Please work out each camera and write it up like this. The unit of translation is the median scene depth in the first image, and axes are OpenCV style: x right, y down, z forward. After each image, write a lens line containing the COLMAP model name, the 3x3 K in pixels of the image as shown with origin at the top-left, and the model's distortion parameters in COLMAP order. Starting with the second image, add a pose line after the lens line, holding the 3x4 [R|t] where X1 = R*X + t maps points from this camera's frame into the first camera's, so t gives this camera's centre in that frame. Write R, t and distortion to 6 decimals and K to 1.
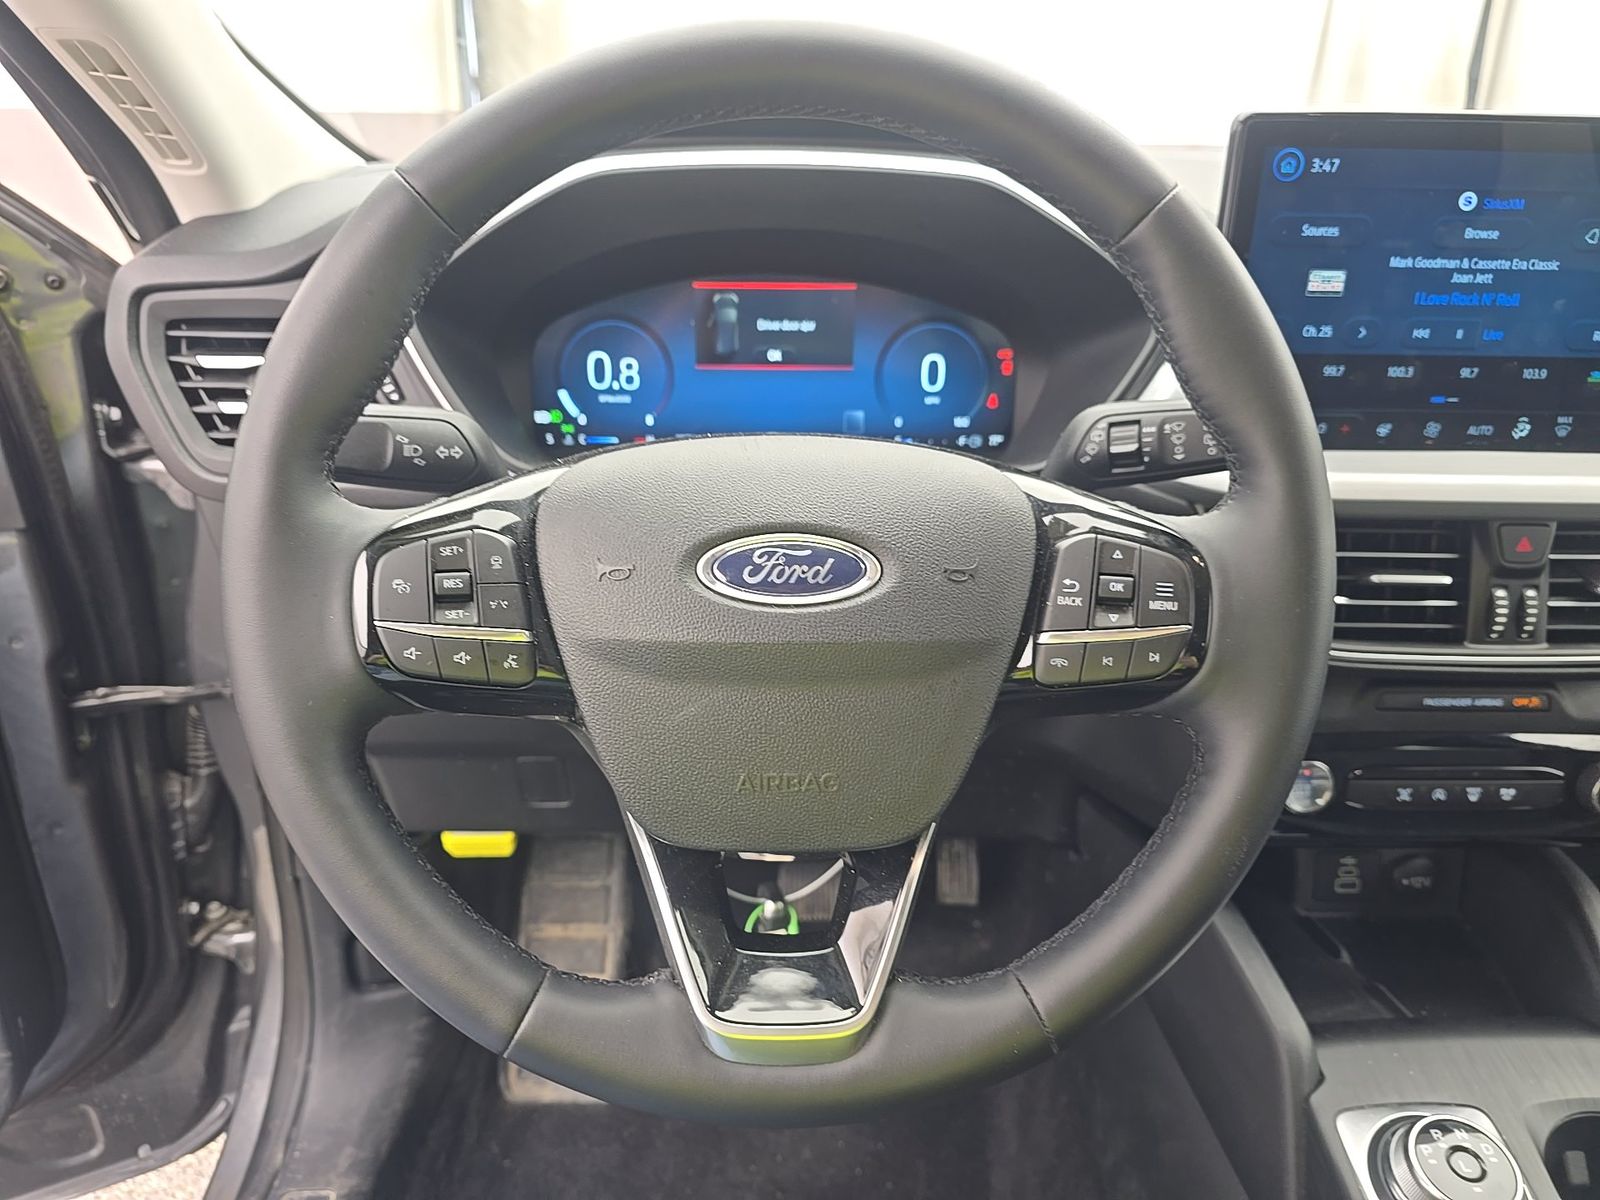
lens RADIAL K [[1067.2, 0, 789.3], [0, 1067.2, 588.1], [0, 0, 1]] dist [0.013227, -0.002296]
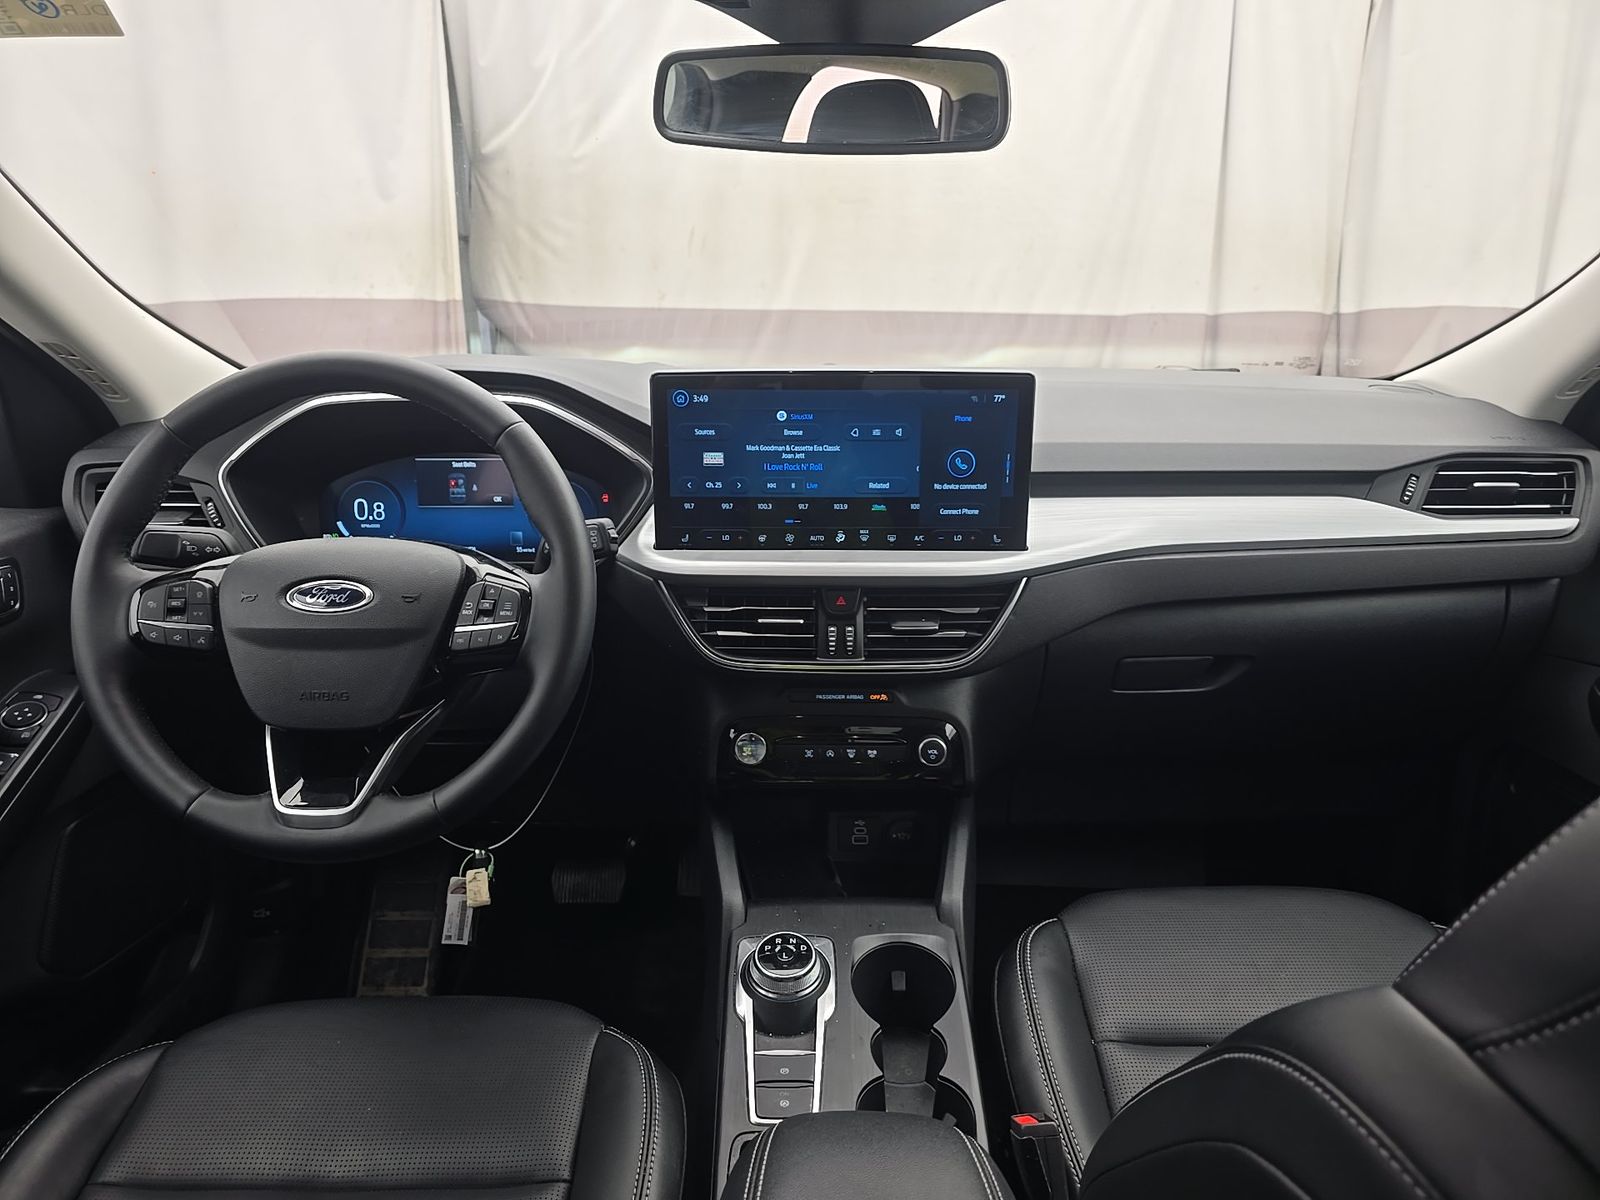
lens RADIAL K [[1067.2, 0, 810.2], [0, 1067.2, 597.9], [0, 0, 1]] dist [0.013227, -0.002296]
pose [[0.999689, -0.007256, -0.023855, 0.675689], [0.004347, 0.992788, -0.119808, 0.164666], [0.024552, 0.119667, 0.992510, -0.750814]]
